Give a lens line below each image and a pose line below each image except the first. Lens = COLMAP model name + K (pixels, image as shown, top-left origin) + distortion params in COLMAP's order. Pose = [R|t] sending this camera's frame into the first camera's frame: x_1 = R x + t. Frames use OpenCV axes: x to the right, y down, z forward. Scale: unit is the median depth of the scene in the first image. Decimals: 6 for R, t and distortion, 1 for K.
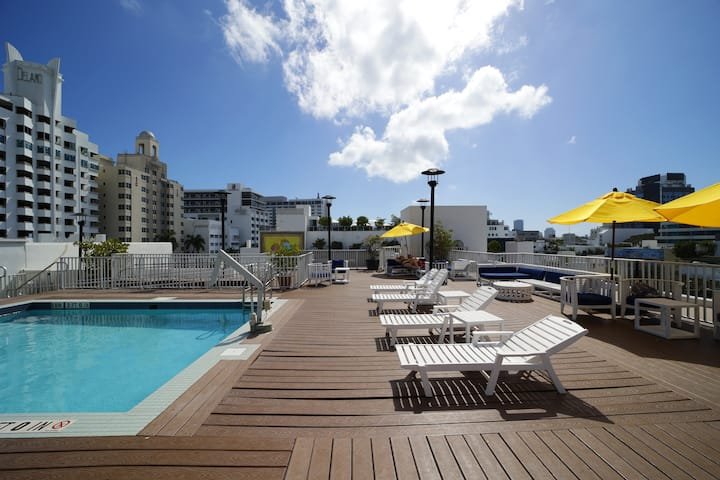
lens RADIAL K [[278.7, 0, 362.2], [0, 278.7, 242.7], [0, 0, 1]] dist [-0.044737, 0.010520]
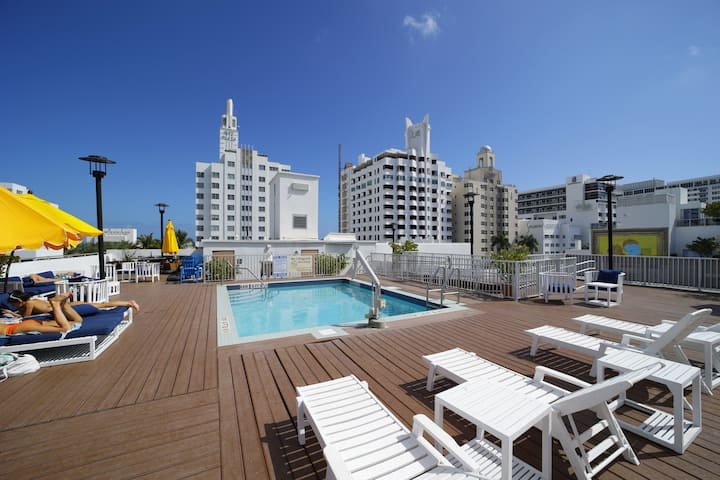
lens RADIAL K [[278.7, 0, 362.2], [0, 278.7, 242.7], [0, 0, 1]] dist [-0.044737, 0.010520]
pose [[0.436856, 0.003226, -0.899526, 0.038083], [-0.004804, 0.999988, 0.001253, -0.000631], [0.899519, 0.003774, 0.436866, 0.030241]]
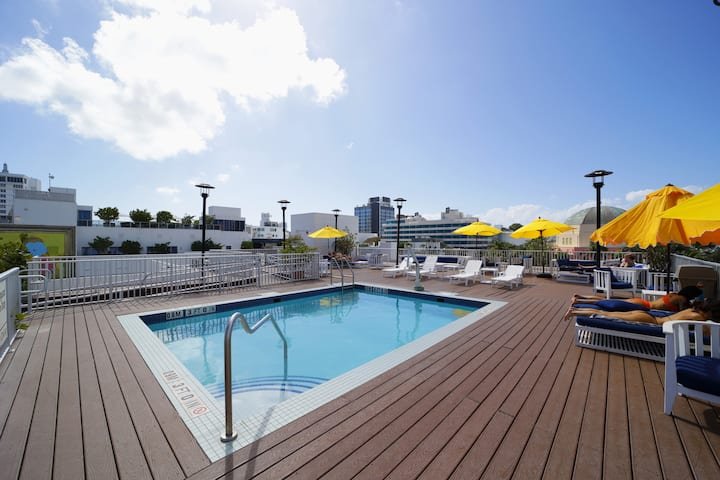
lens RADIAL K [[278.7, 0, 362.2], [0, 278.7, 242.7], [0, 0, 1]] dist [-0.044737, 0.010520]
pose [[0.696909, 0.002329, 0.717156, -0.132651], [-0.001079, 0.999997, -0.002199, 0.000986], [-0.717159, 0.000759, 0.696909, -0.001351]]
